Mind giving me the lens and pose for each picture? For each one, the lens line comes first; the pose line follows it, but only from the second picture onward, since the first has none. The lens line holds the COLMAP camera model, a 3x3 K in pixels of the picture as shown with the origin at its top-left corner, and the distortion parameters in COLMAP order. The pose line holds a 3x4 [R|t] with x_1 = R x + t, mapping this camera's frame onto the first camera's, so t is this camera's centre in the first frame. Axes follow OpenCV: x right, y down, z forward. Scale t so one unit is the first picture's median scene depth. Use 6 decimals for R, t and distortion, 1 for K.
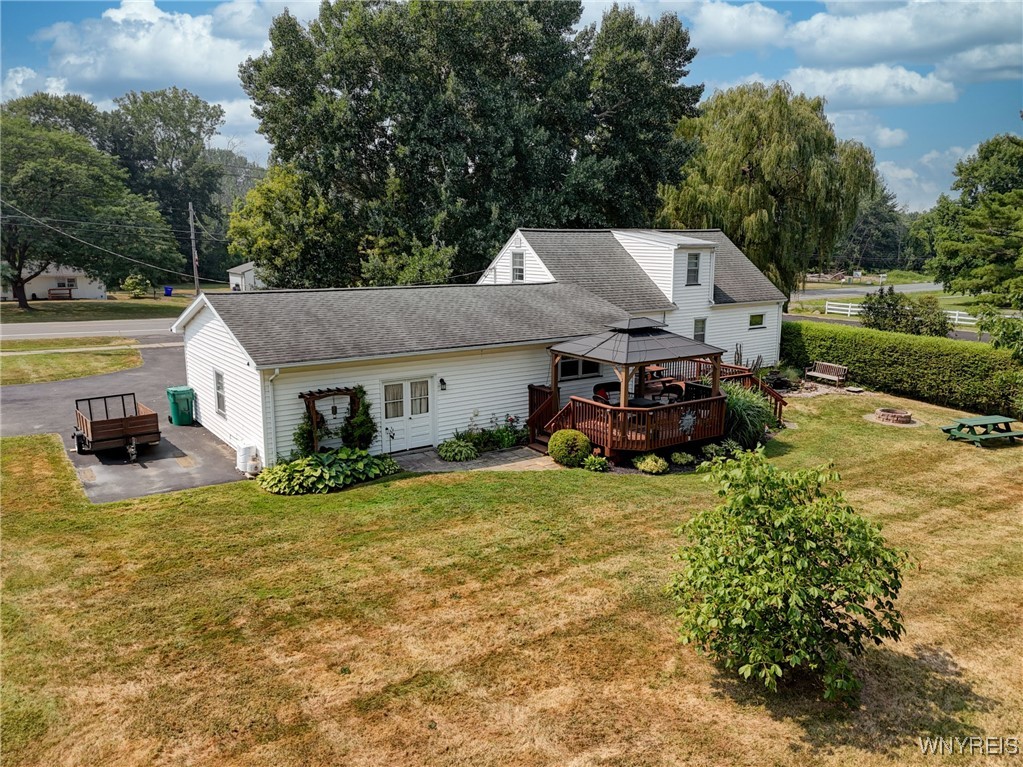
lens RADIAL K [[798.4, 0, 511.5], [0, 798.4, 383.5], [0, 0, 1]] dist [0.004261, -0.001178]
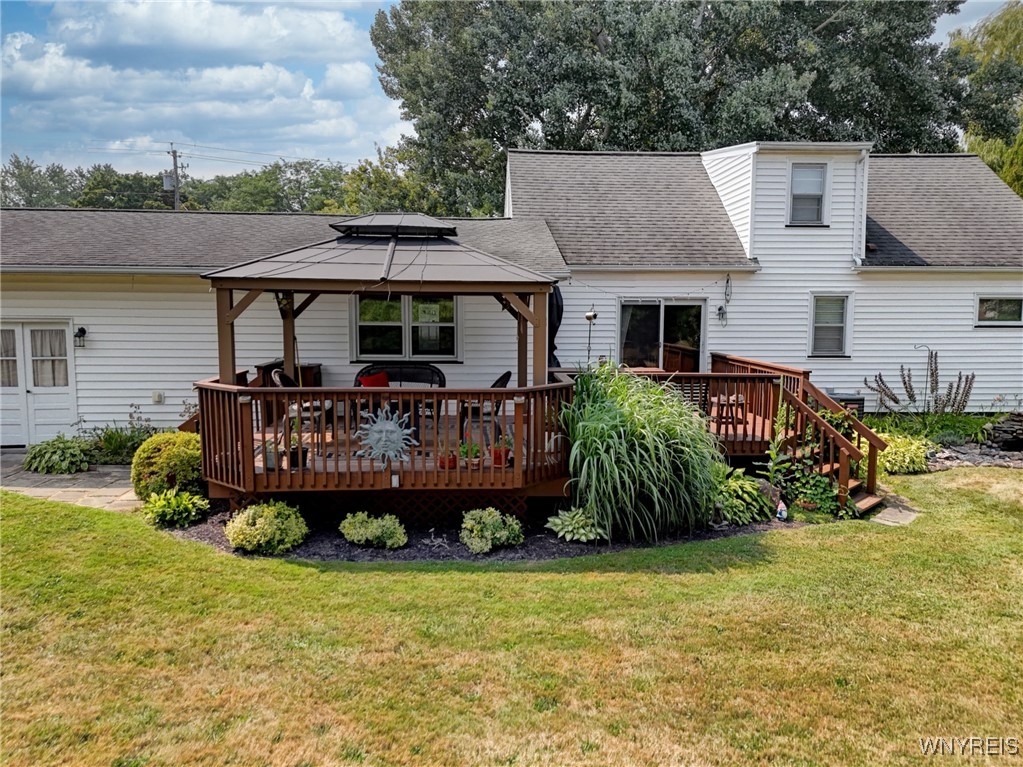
lens RADIAL K [[798.4, 0, 511.5], [0, 798.4, 383.5], [0, 0, 1]] dist [0.004261, -0.001178]
pose [[0.849696, 0.053564, -0.524545, 0.473232], [-0.103479, 0.992421, -0.066280, 0.039839], [0.517019, 0.110597, 0.848799, 0.679731]]
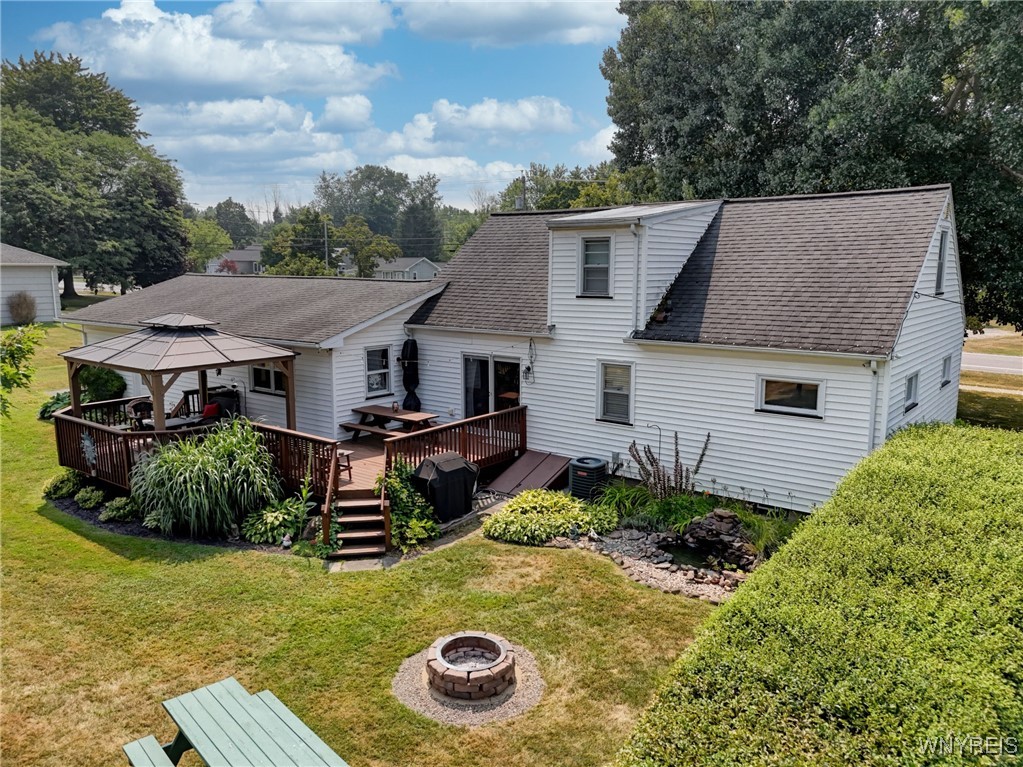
lens RADIAL K [[798.4, 0, 511.5], [0, 798.4, 383.5], [0, 0, 1]] dist [0.004261, -0.001178]
pose [[0.276473, 0.145204, -0.949989, 1.012855], [-0.173183, 0.979864, 0.099369, -0.153854], [0.945288, 0.137049, 0.296053, 1.117905]]
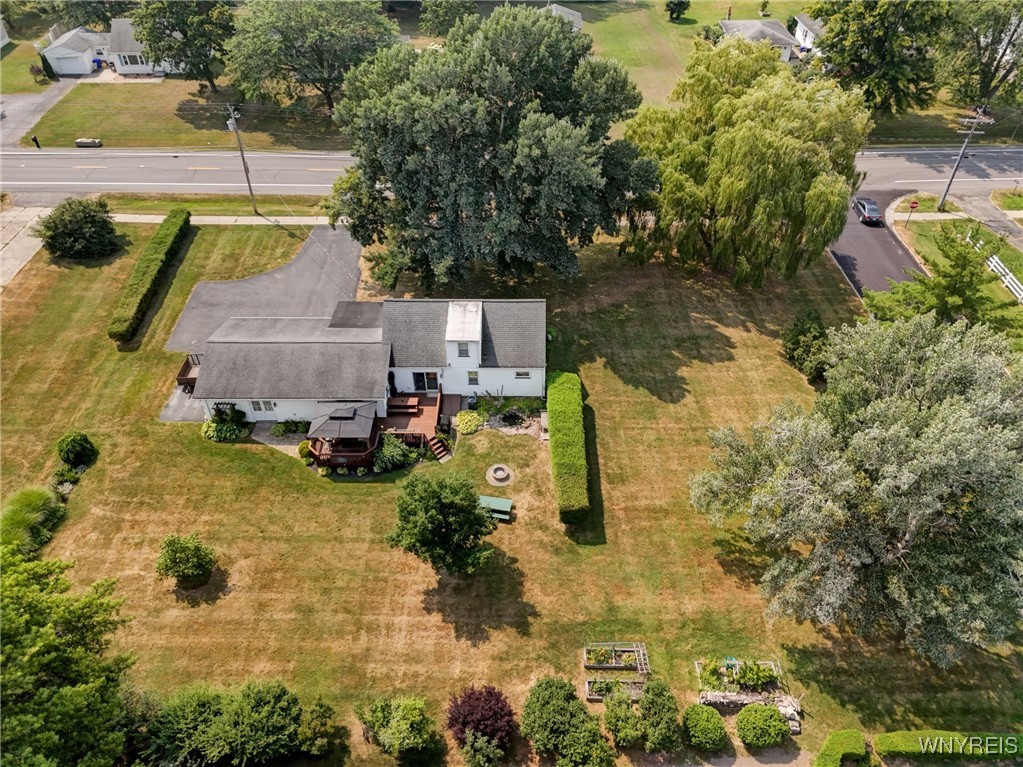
lens RADIAL K [[798.4, 0, 511.5], [0, 798.4, 383.5], [0, 0, 1]] dist [0.004261, -0.001178]
pose [[0.804881, 0.382369, -0.453829, 1.599833], [-0.099453, 0.840845, 0.532061, -1.441808], [0.585044, -0.383111, 0.714808, -0.325125]]
